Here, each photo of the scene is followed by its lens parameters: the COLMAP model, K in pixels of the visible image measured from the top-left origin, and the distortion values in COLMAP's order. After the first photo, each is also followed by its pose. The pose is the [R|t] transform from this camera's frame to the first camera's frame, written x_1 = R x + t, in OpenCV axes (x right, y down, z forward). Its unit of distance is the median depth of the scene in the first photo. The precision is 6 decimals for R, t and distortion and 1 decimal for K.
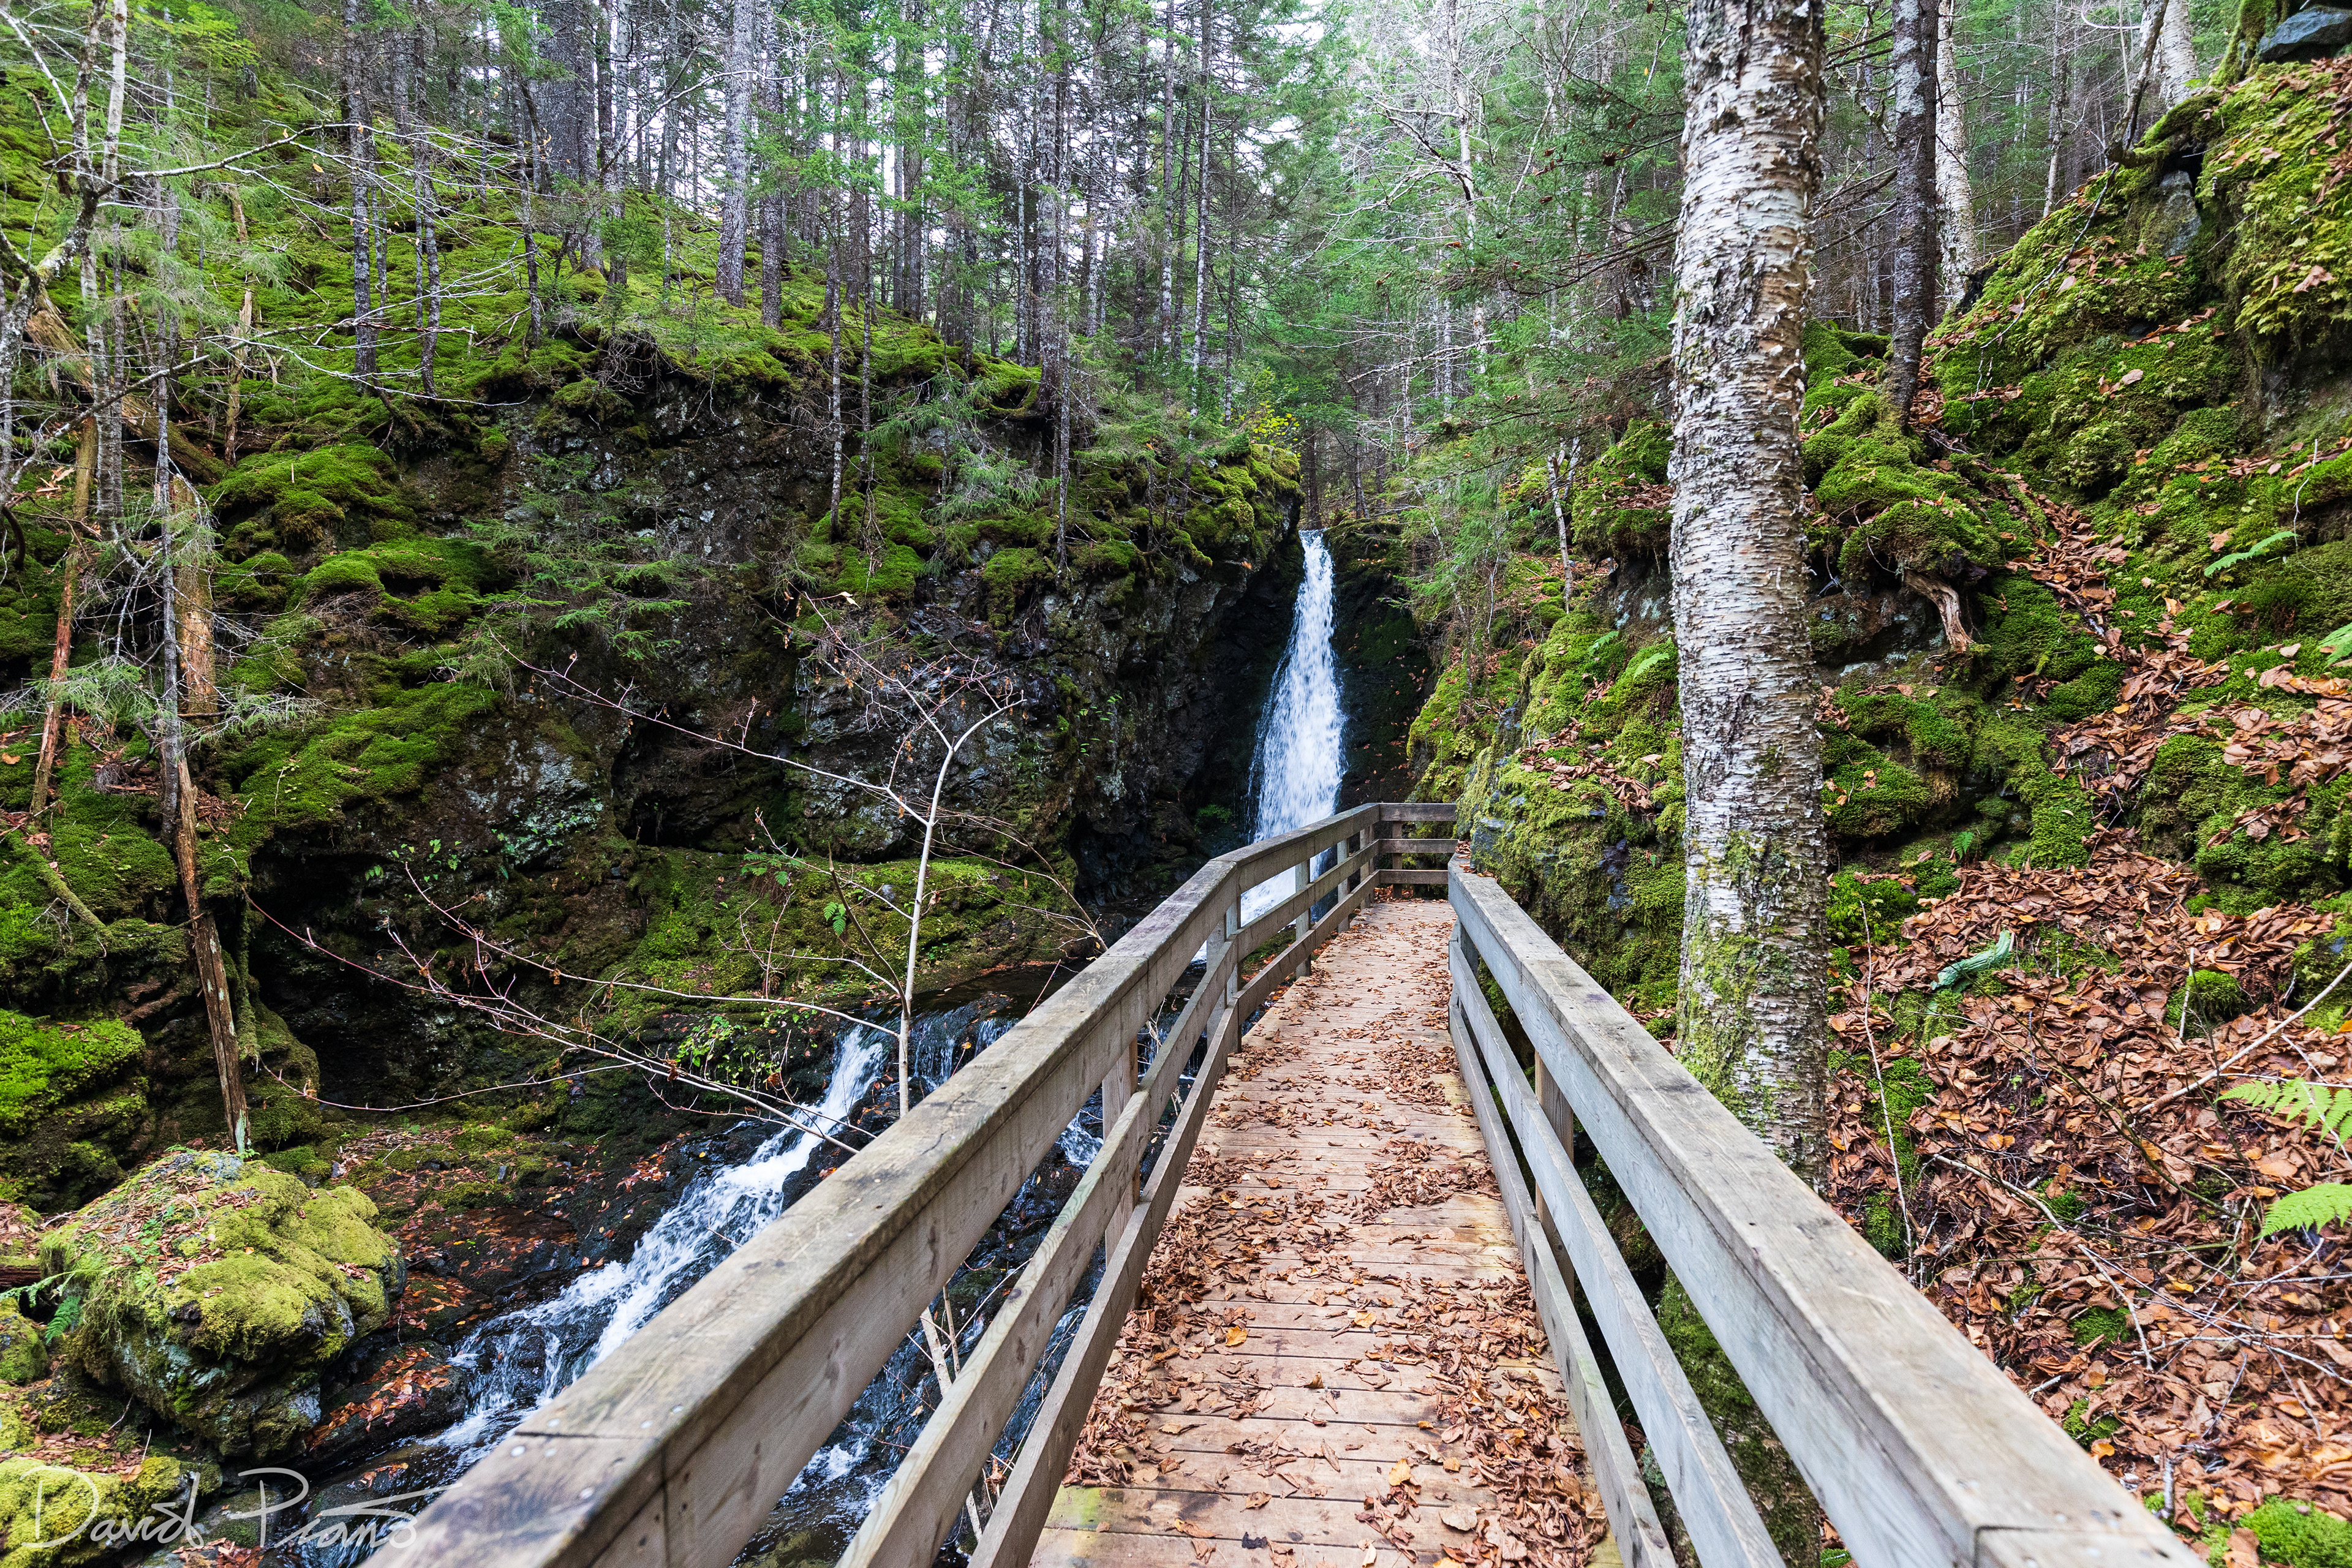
lens RADIAL K [[1205.5, 0, 1179.1], [0, 1205.5, 763.4], [0, 0, 1]] dist [0.000729, -0.001340]
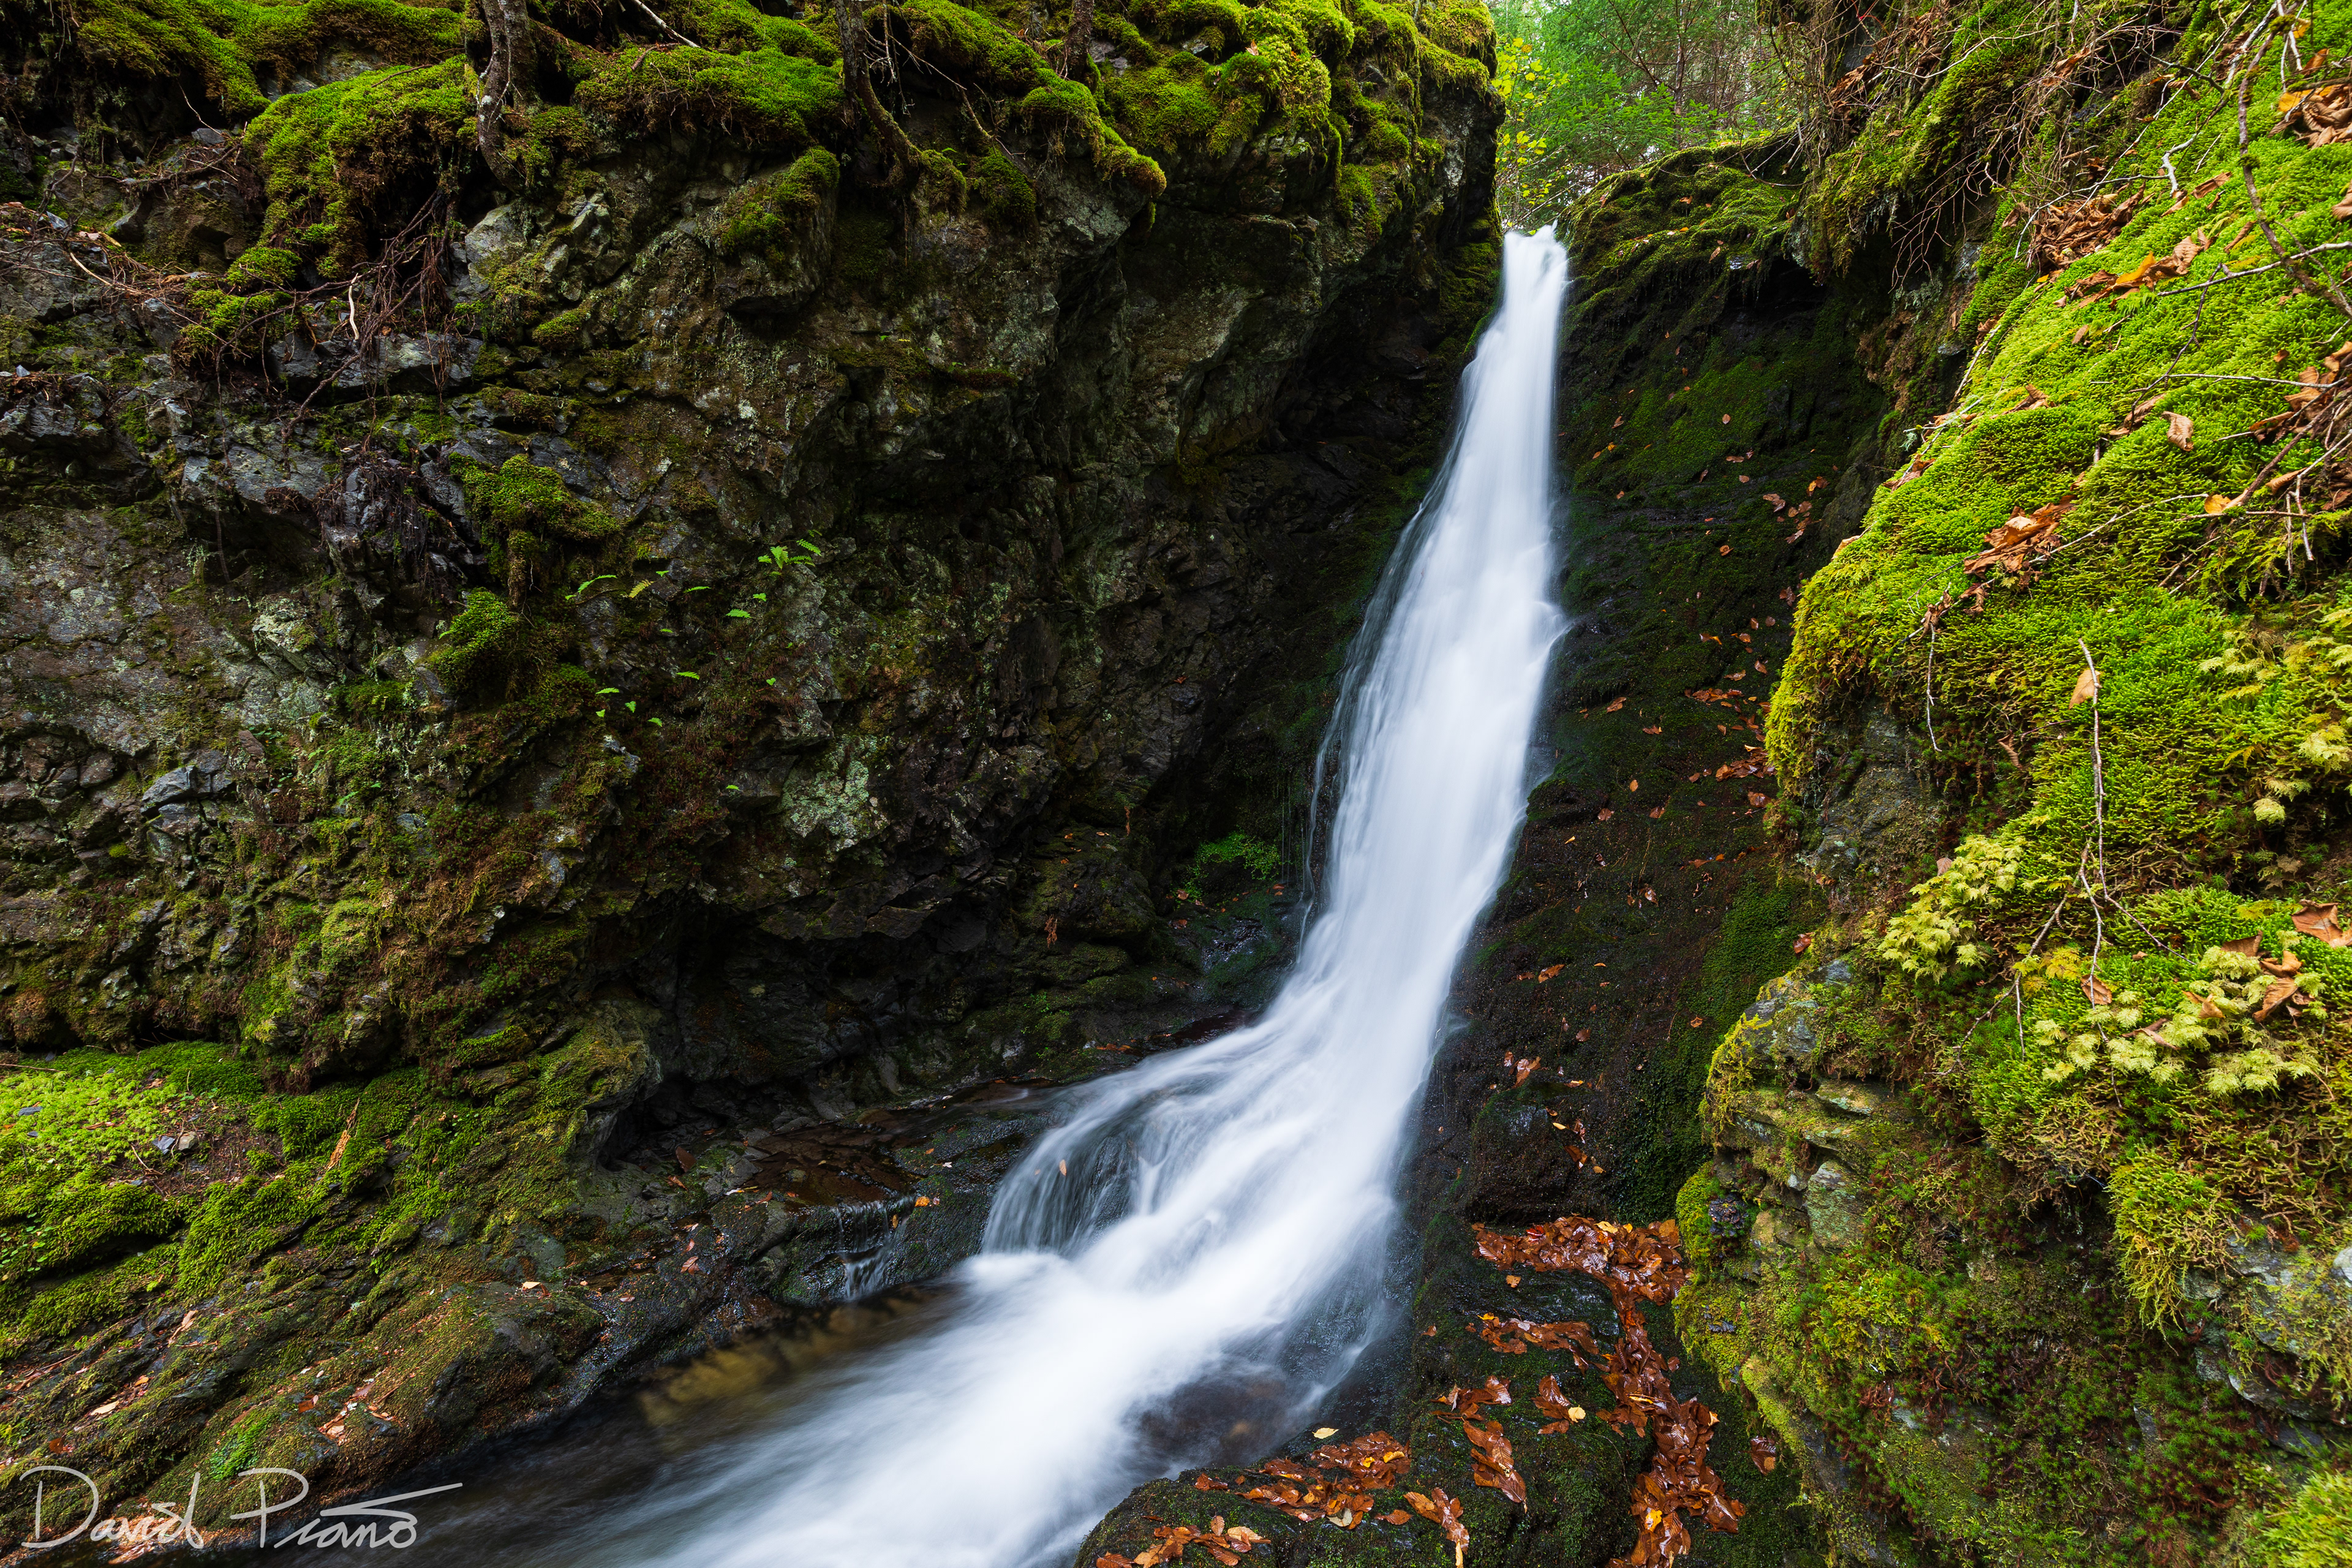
lens RADIAL K [[1076.8, 0, 1177.8], [0, 1076.8, 787.0], [0, 0, 1]] dist [0.010475, -0.002917]
pose [[0.959390, 0.033399, -0.280098, 0.122920], [-0.013816, 0.997338, 0.071600, -0.010878], [0.281744, -0.064823, 0.957297, 0.672335]]
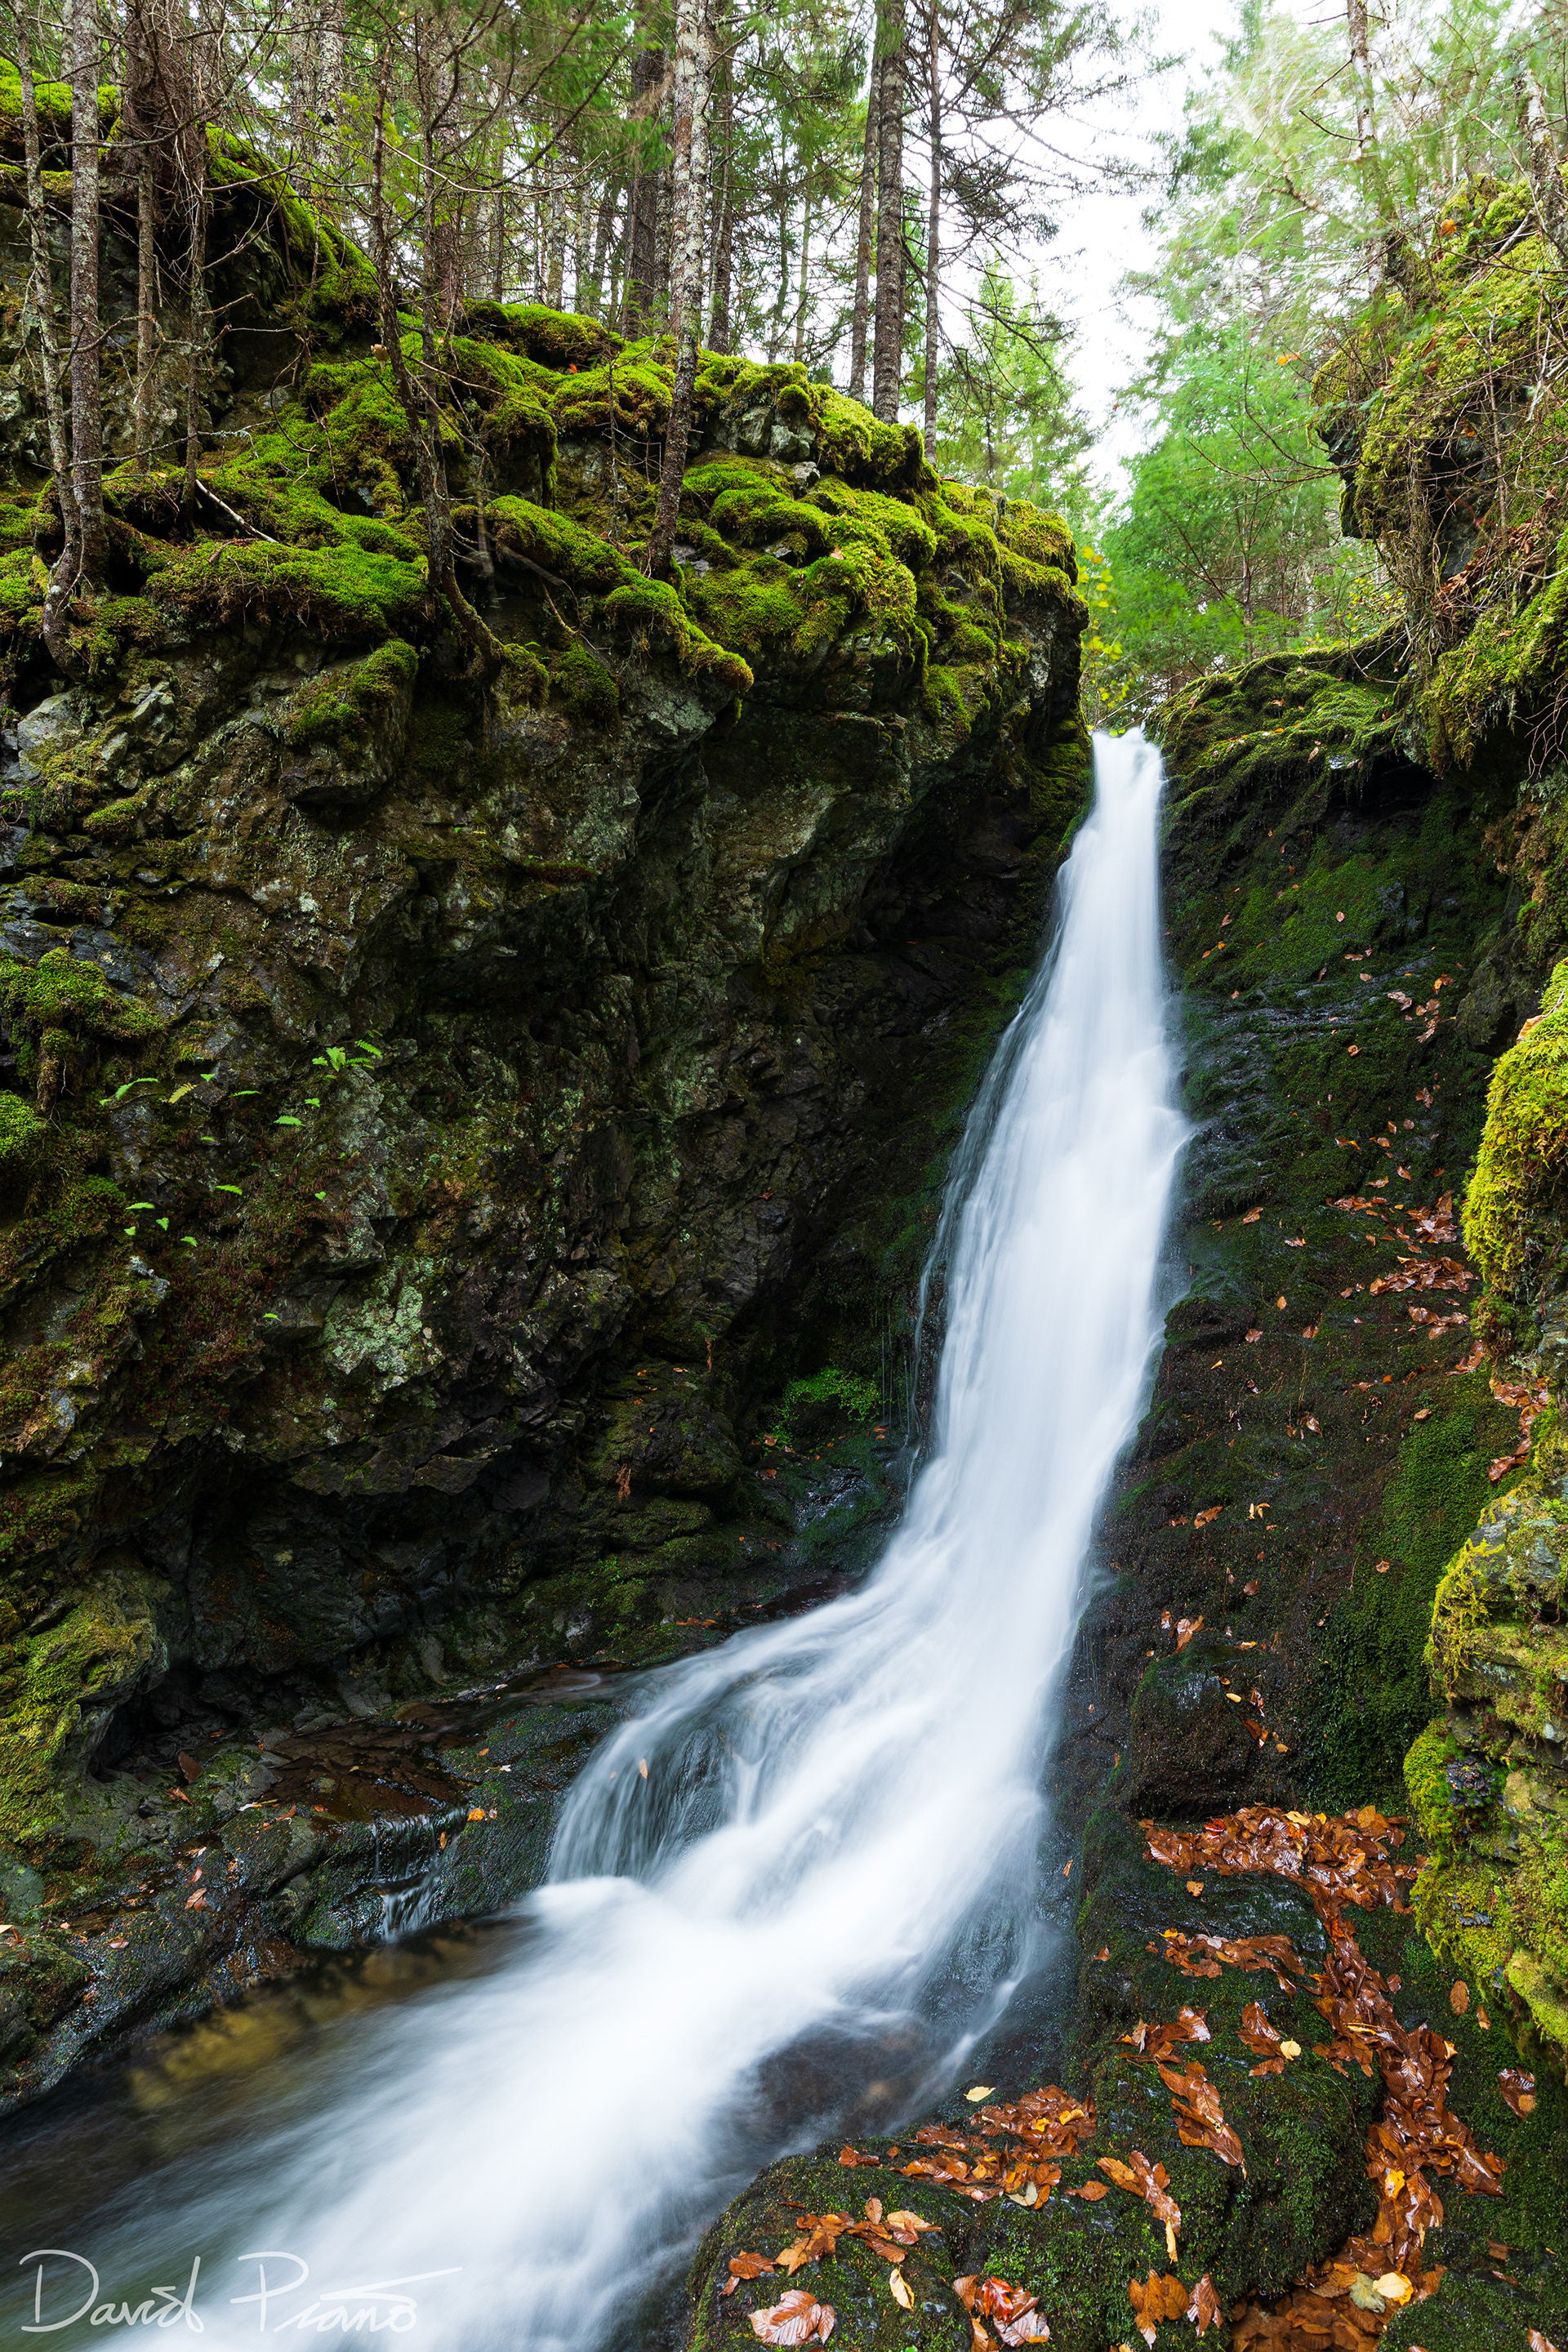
lens RADIAL K [[1205.5, 0, 774.6], [0, 1205.5, 1157.0], [0, 0, 1]] dist [0.000729, -0.001340]
pose [[0.968776, -0.012402, -0.247626, 0.113563], [-0.004990, 0.997571, -0.069482, -0.006876], [0.247887, 0.068548, 0.966361, 0.668500]]
